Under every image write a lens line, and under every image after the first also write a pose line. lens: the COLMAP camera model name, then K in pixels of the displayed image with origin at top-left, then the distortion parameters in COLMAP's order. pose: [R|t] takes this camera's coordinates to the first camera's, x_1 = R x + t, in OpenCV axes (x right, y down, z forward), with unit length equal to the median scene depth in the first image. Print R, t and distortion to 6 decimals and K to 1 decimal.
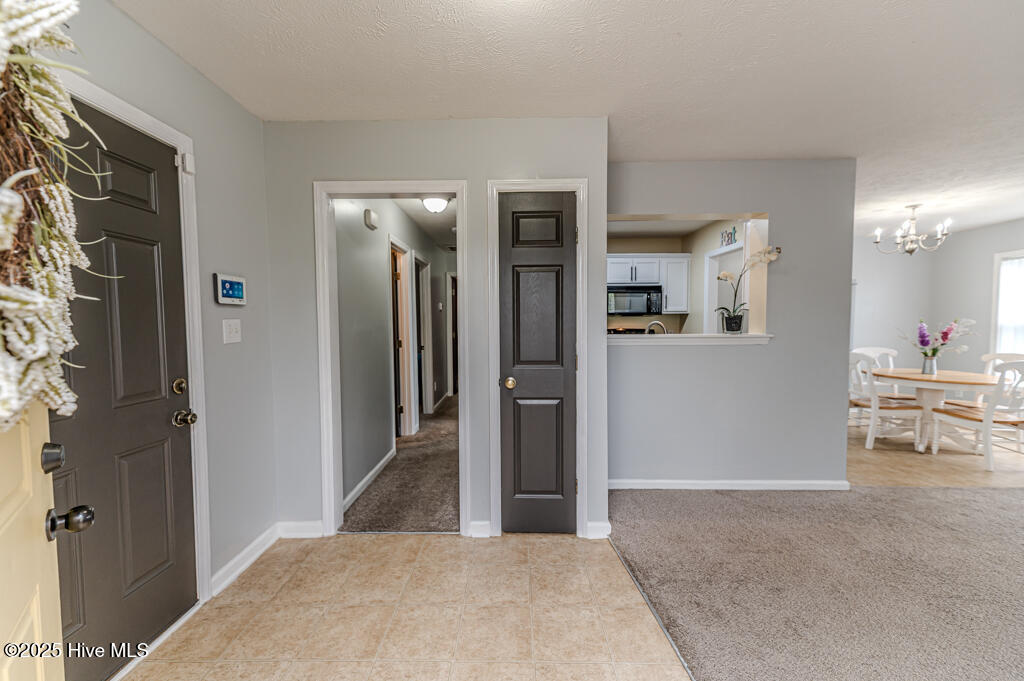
lens RADIAL K [[407.5, 0, 512.0], [0, 407.5, 340.5], [0, 0, 1]] dist [0.018391, -0.000350]
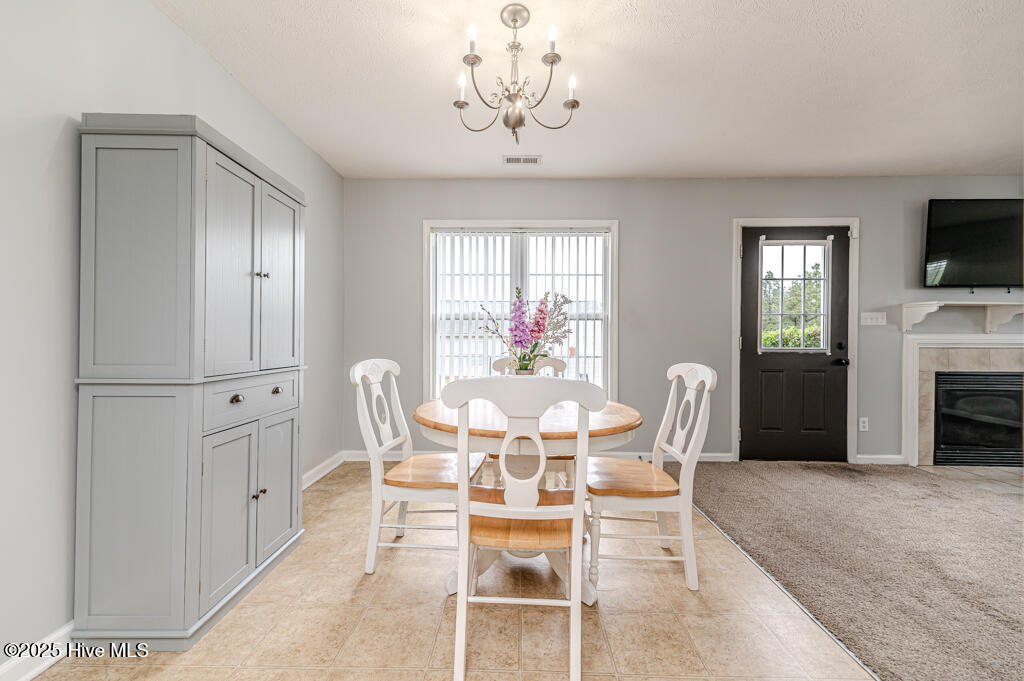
lens RADIAL K [[407.5, 0, 512.0], [0, 407.5, 340.5], [0, 0, 1]] dist [0.018391, -0.000350]
pose [[0.011497, -0.003161, 0.999929, 0.557444], [0.041708, 0.999126, 0.002679, 0.003590], [-0.999064, 0.041674, 0.011619, 1.035574]]
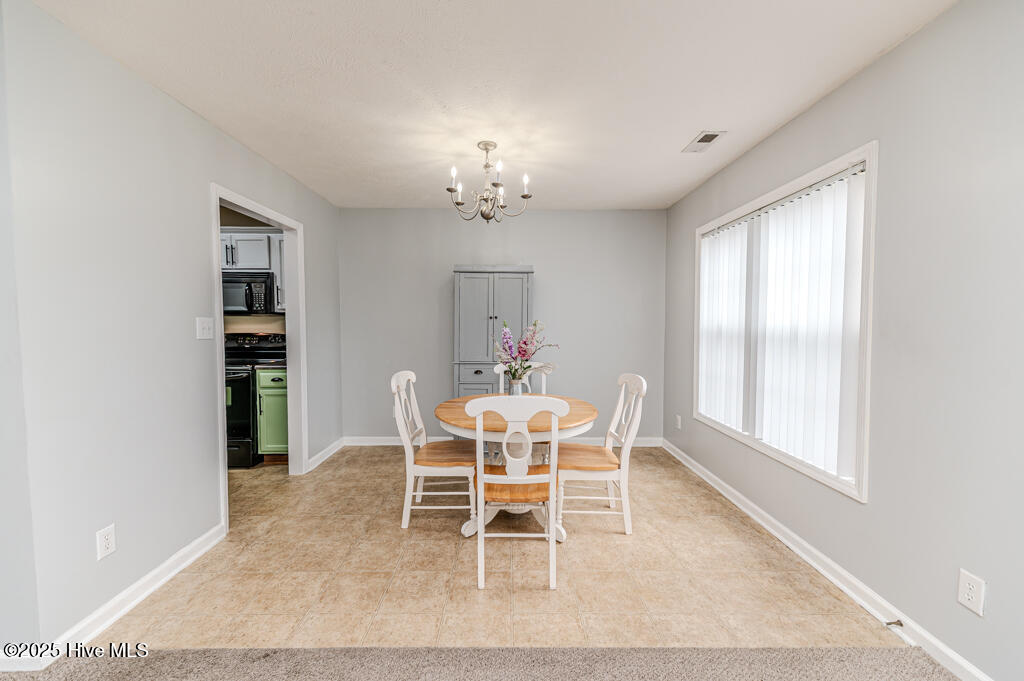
lens RADIAL K [[407.5, 0, 512.0], [0, 407.5, 340.5], [0, 0, 1]] dist [0.018391, -0.000350]
pose [[0.999961, 0.000755, 0.008825, 1.022039], [-0.000734, 0.999997, -0.002434, -0.020269], [-0.008827, 0.002428, 0.999958, 0.376092]]
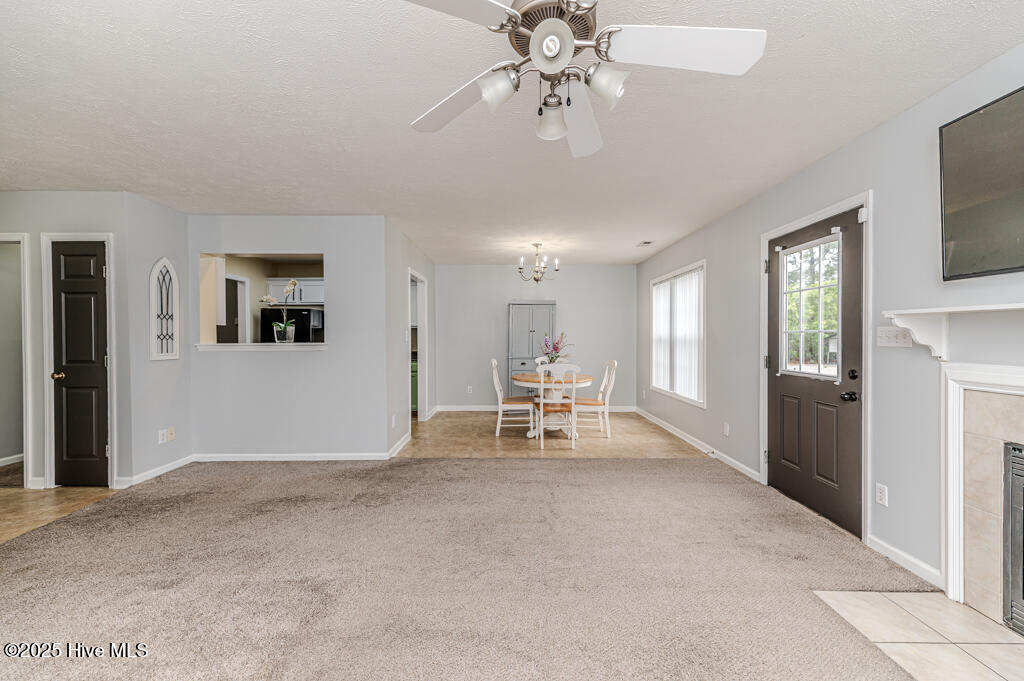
lens RADIAL K [[407.5, 0, 512.0], [0, 407.5, 340.5], [0, 0, 1]] dist [0.018391, -0.000350]
pose [[0.999996, 0.001219, 0.002640, 0.905845], [-0.001122, 0.999332, -0.036527, 0.018148], [-0.002683, 0.036524, 0.999329, -0.249802]]
